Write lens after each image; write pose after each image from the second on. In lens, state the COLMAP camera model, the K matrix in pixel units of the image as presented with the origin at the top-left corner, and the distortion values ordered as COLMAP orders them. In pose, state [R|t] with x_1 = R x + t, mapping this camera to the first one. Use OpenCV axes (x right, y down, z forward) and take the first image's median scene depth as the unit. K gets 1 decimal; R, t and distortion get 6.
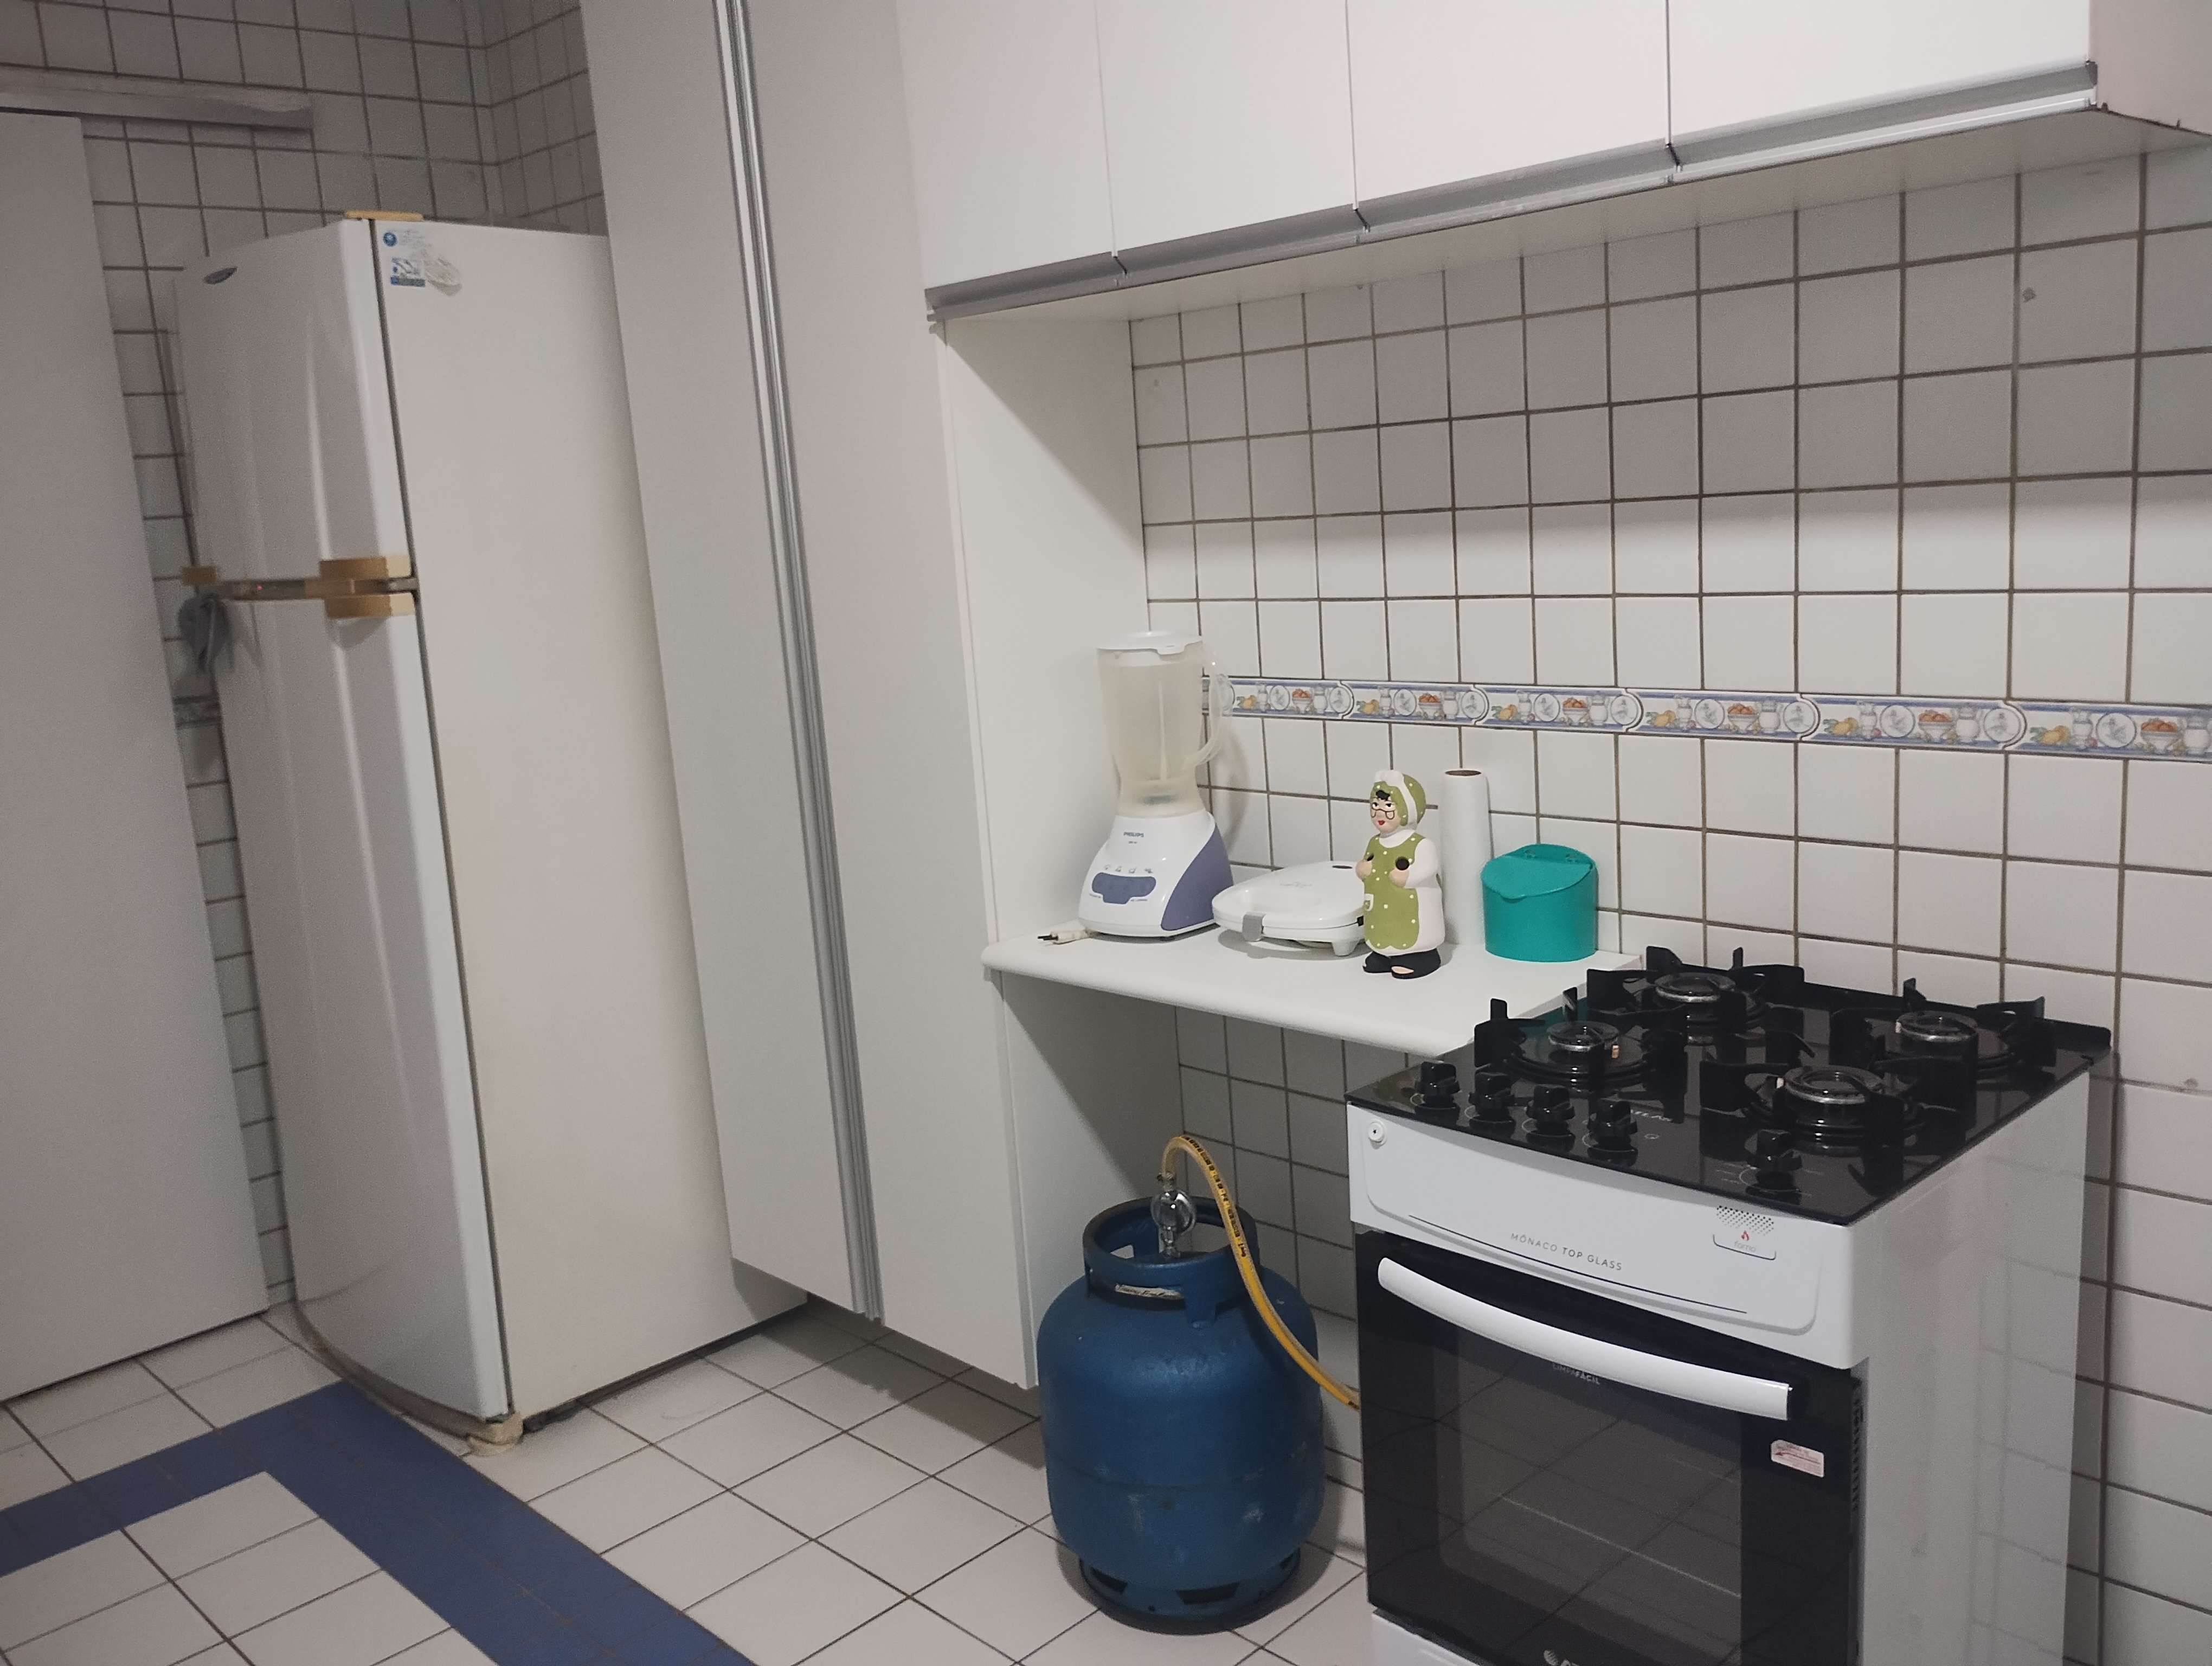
lens RADIAL K [[1830.6, 0, 1106.0], [0, 1830.6, 833.0], [0, 0, 1]] dist [0.059852, -0.086736]
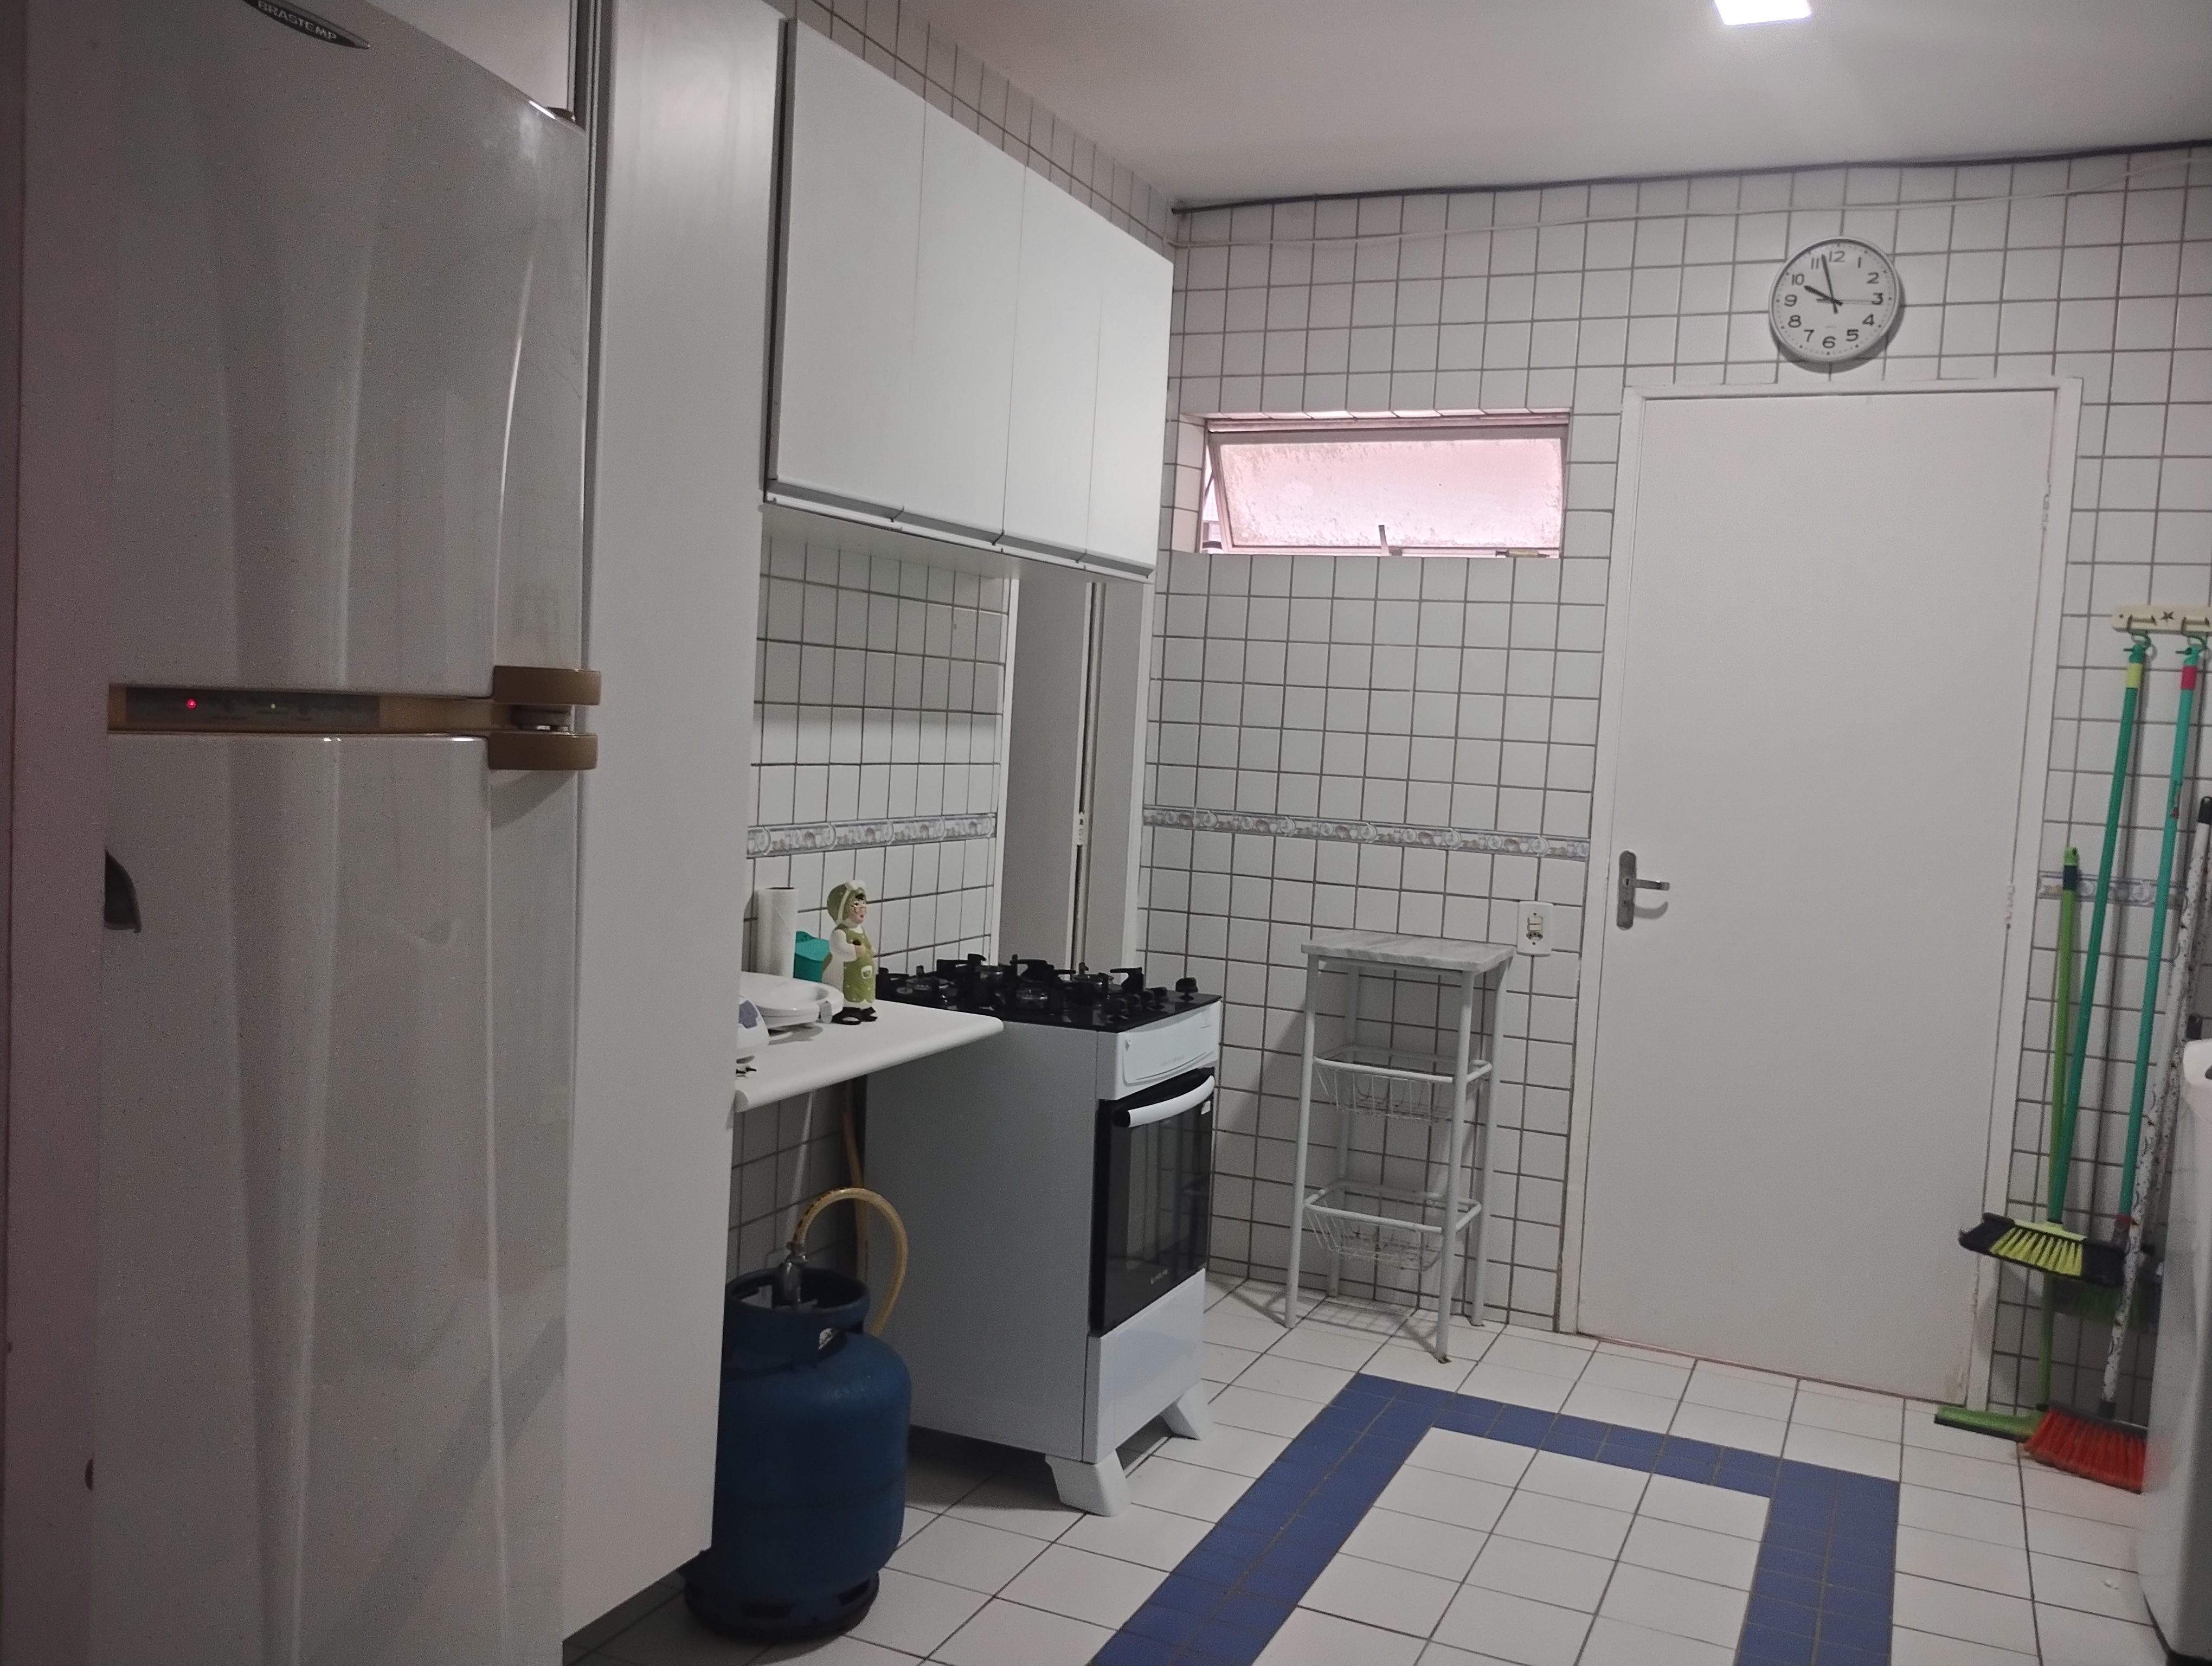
lens RADIAL K [[1830.6, 0, 1106.0], [0, 1830.6, 833.0], [0, 0, 1]] dist [0.059852, -0.086736]
pose [[-0.357458, -0.012148, 0.933850, -1.333471], [0.143964, 0.987247, 0.067948, -0.148689], [-0.922767, 0.158729, -0.351151, 1.390909]]
